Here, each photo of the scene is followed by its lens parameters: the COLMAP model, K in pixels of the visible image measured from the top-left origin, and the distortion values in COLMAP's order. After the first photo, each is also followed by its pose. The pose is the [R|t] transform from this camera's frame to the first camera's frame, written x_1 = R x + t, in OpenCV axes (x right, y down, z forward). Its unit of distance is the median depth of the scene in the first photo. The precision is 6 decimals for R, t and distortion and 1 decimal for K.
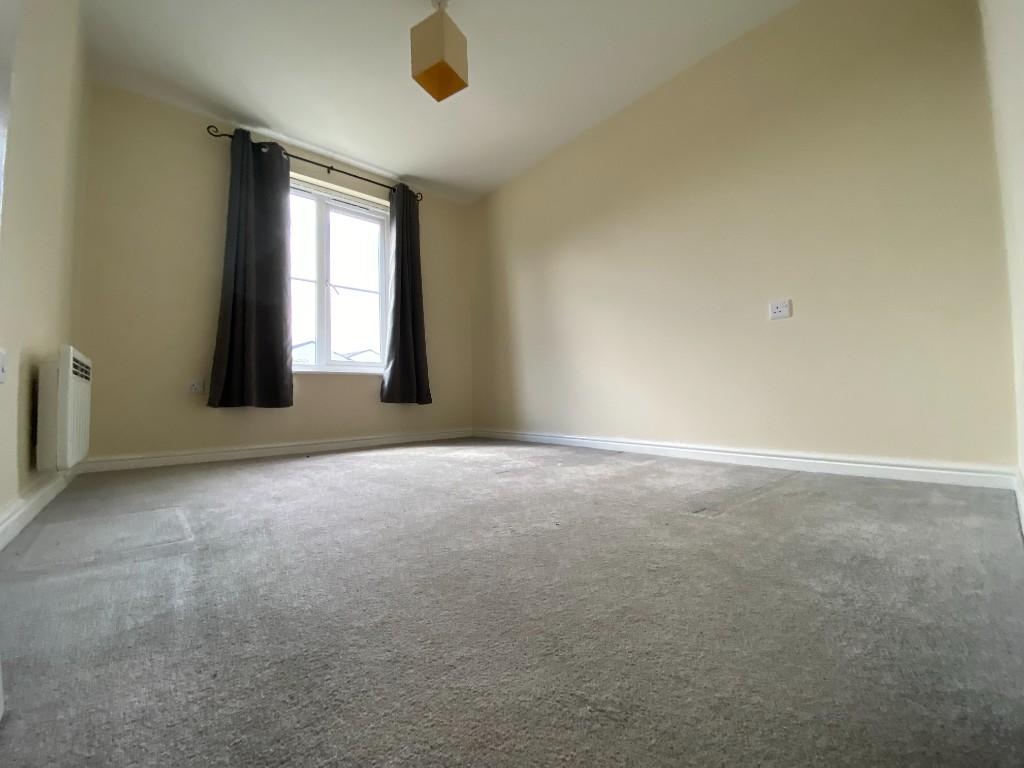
lens RADIAL K [[403.8, 0, 512.0], [0, 403.8, 384.0], [0, 0, 1]] dist [0.001127, 0.000013]
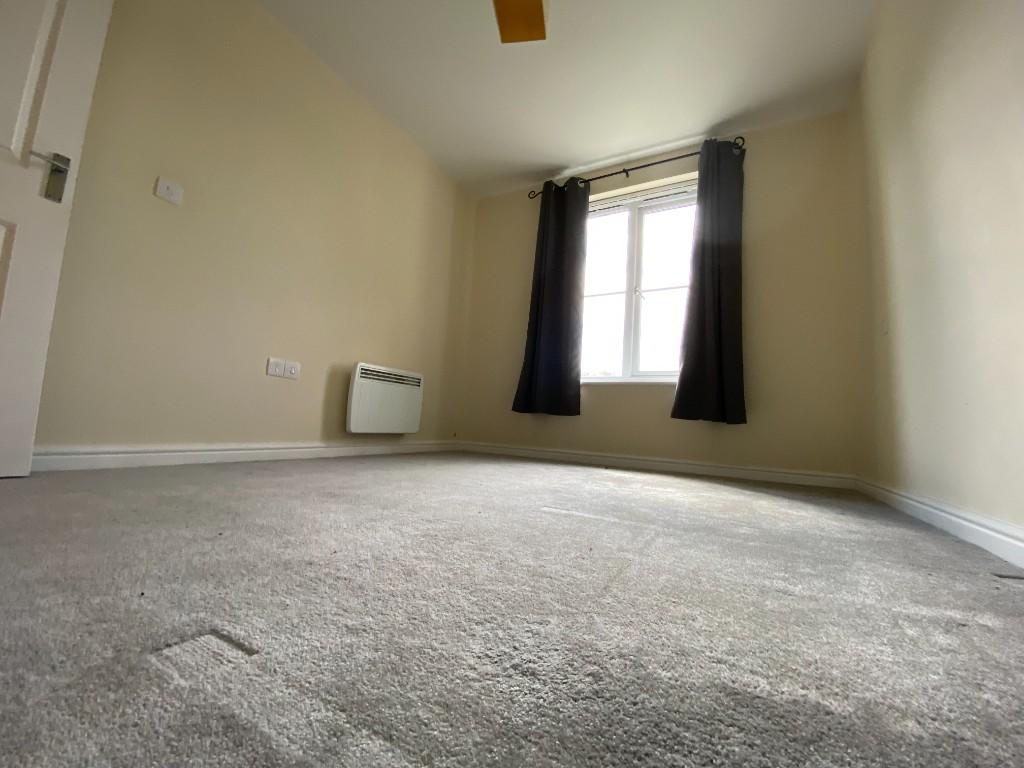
lens RADIAL K [[403.8, 0, 512.0], [0, 403.8, 384.0], [0, 0, 1]] dist [0.001127, 0.000013]
pose [[0.349512, -0.032158, -0.936380, 0.349848], [-0.035168, 0.998256, -0.047409, 0.028039], [0.936272, 0.049501, 0.347772, 0.442496]]
